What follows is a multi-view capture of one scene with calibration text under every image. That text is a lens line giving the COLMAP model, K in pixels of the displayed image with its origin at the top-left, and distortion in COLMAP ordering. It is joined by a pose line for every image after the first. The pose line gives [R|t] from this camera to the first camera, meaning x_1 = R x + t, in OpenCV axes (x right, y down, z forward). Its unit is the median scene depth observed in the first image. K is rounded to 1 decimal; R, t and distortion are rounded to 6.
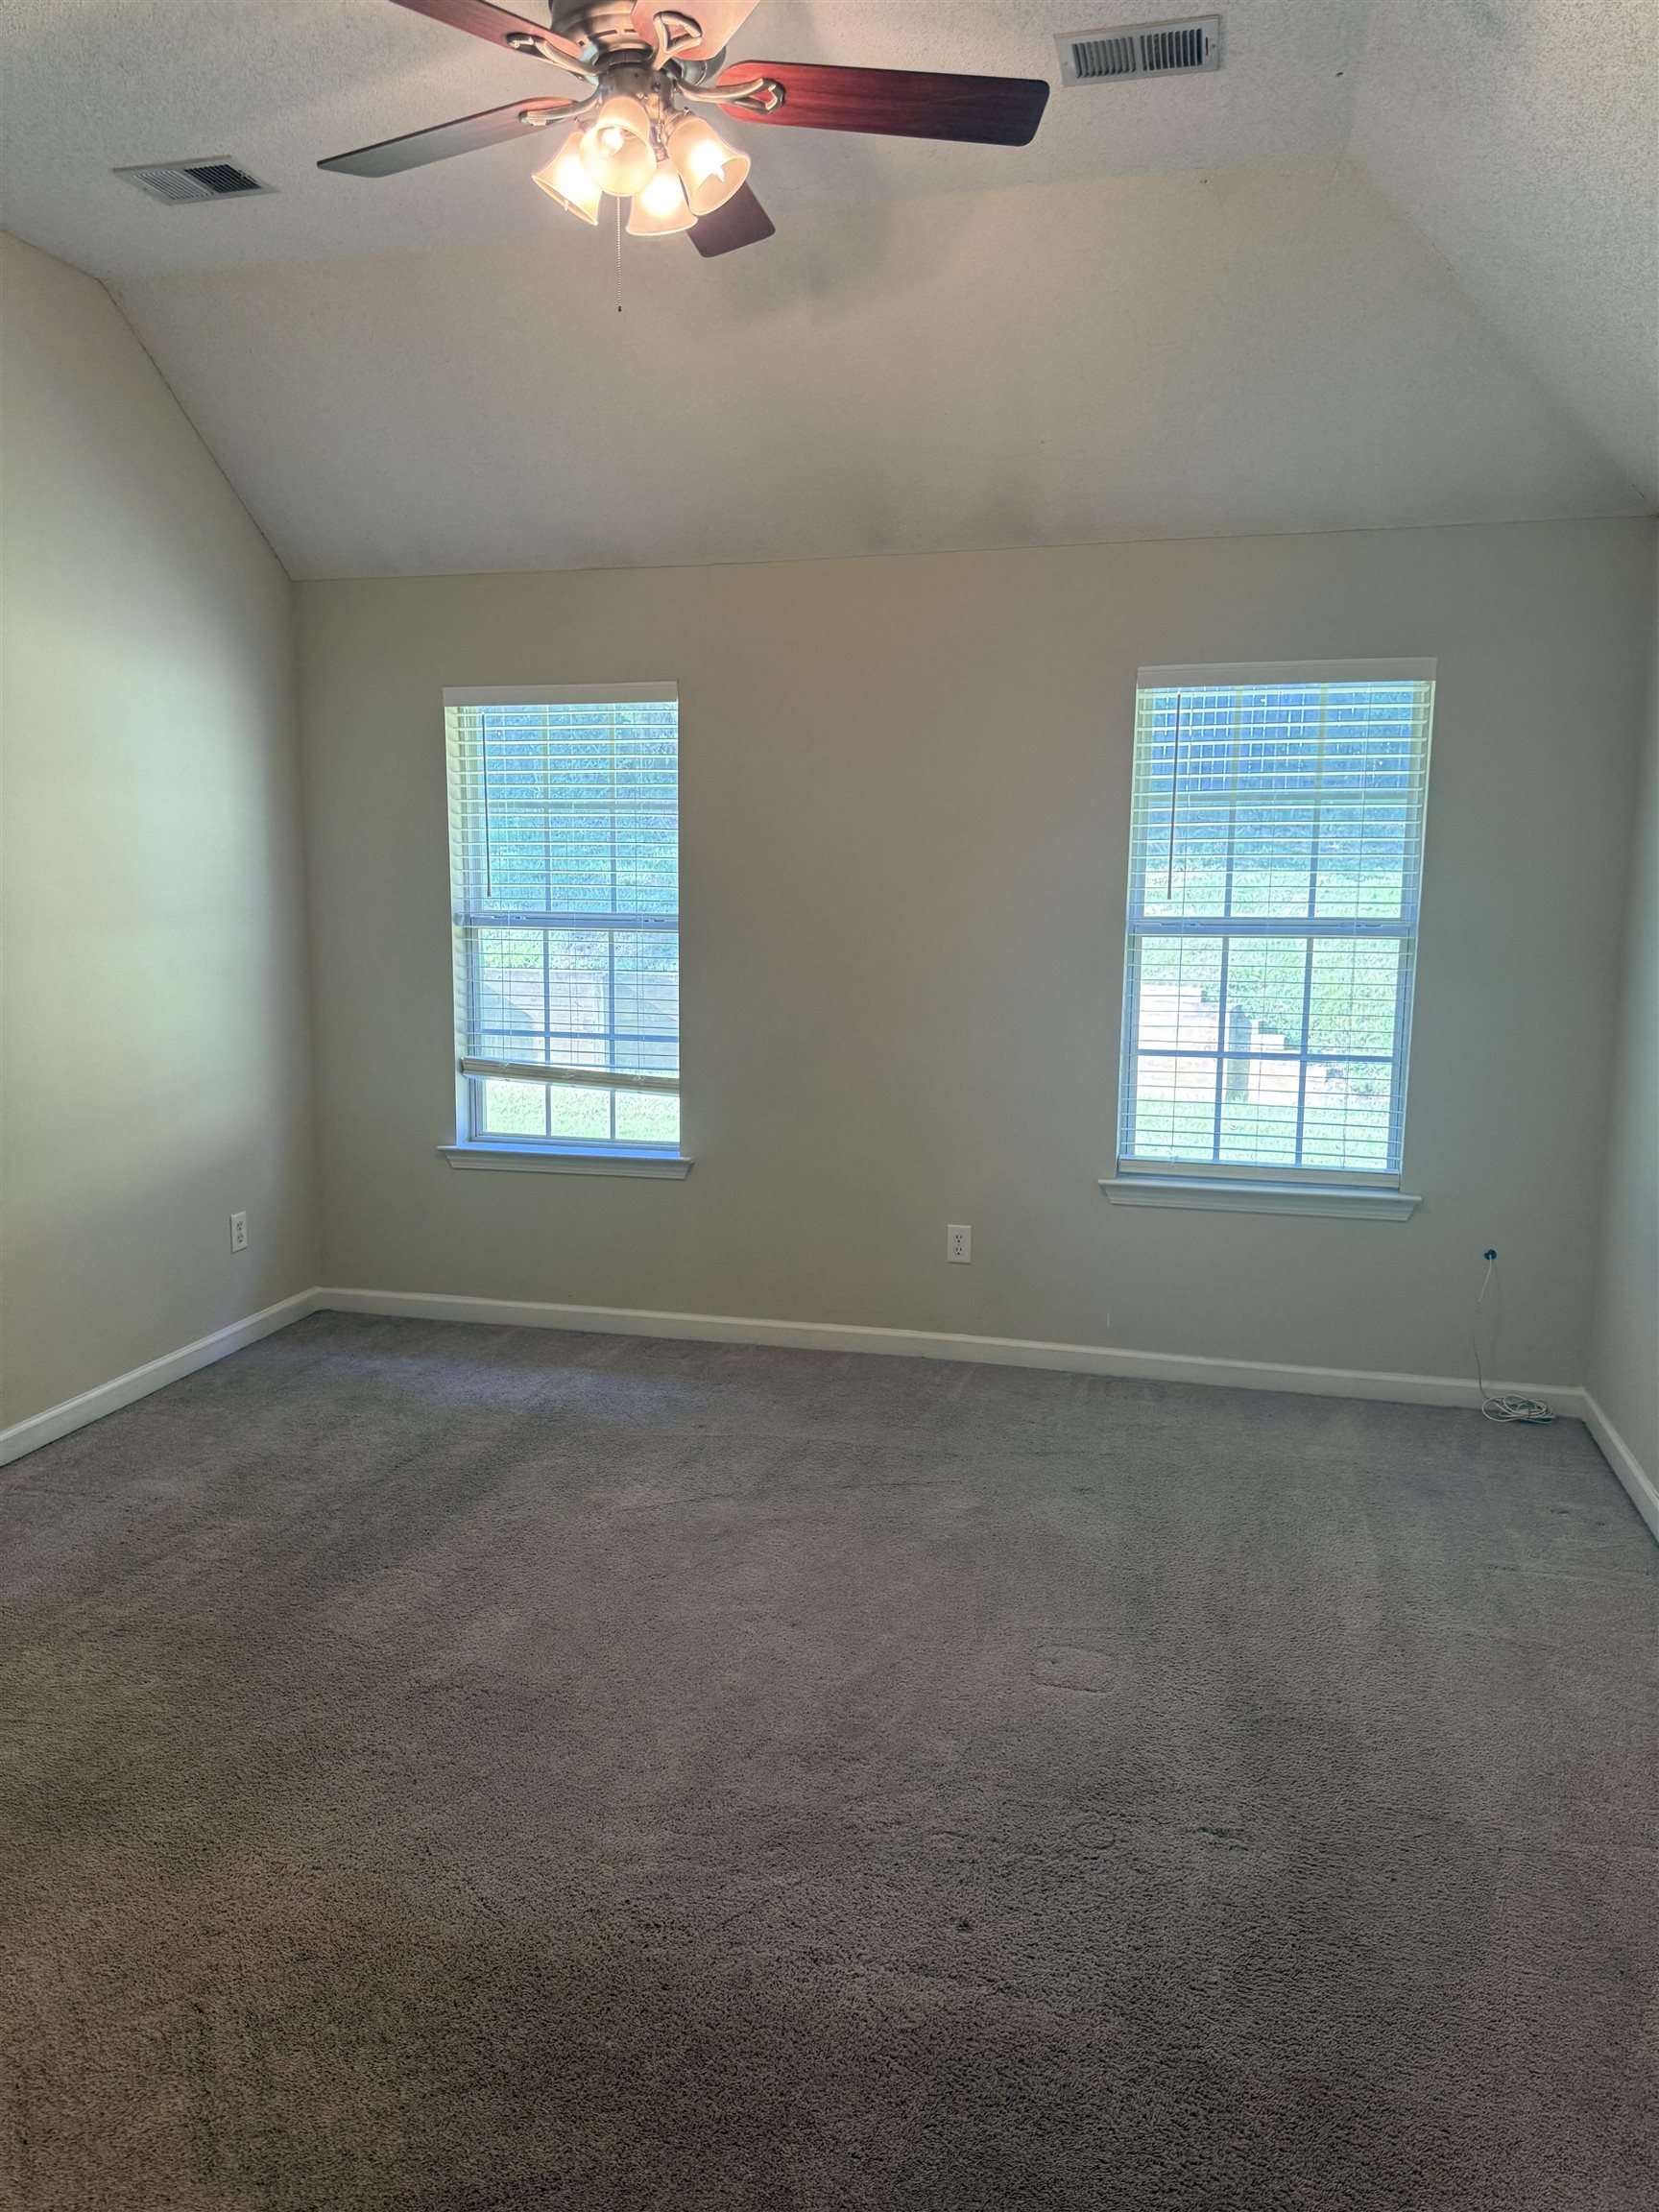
lens RADIAL K [[1576.6, 0, 829.5], [0, 1576.6, 1106.0], [0, 0, 1]] dist [0.093324, -0.104093]
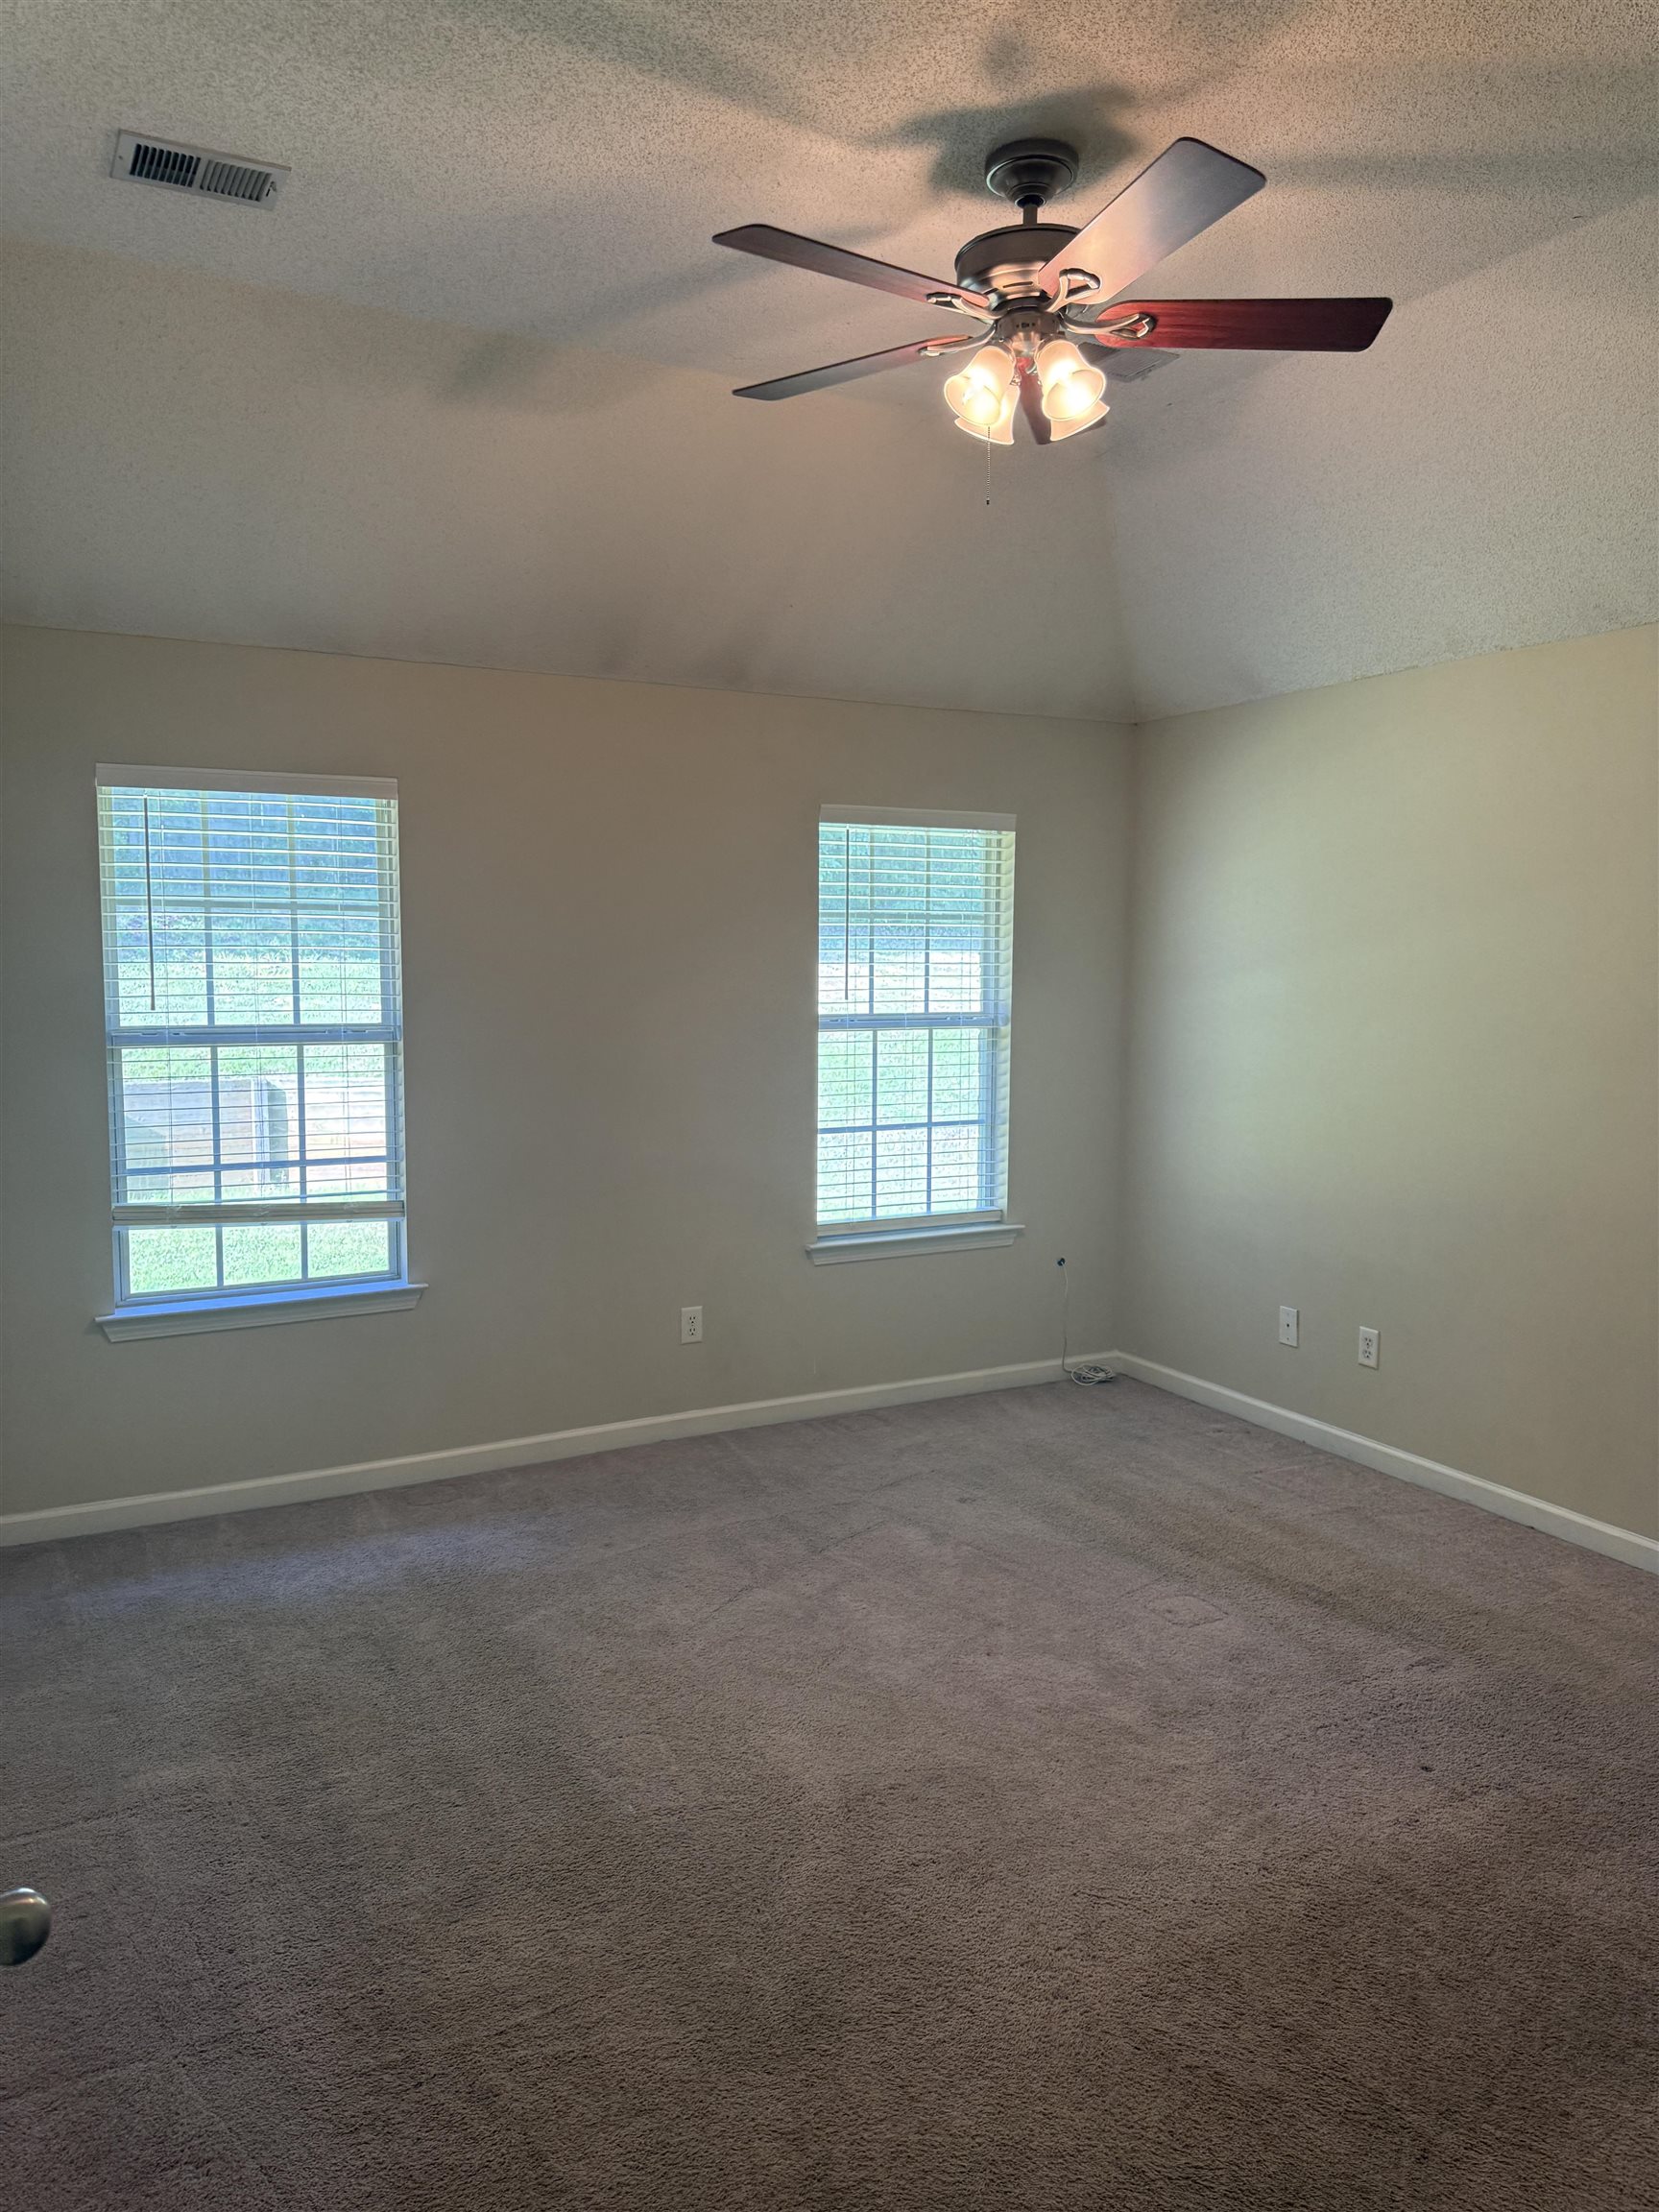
lens RADIAL K [[1536.4, 0, 829.5], [0, 1536.4, 1106.0], [0, 0, 1]] dist [0.086063, -0.087450]
pose [[0.729795, -0.063511, 0.680709, -0.546144], [0.108104, 0.993870, -0.023170, -0.024870], [-0.675065, 0.090497, 0.732187, 0.167655]]
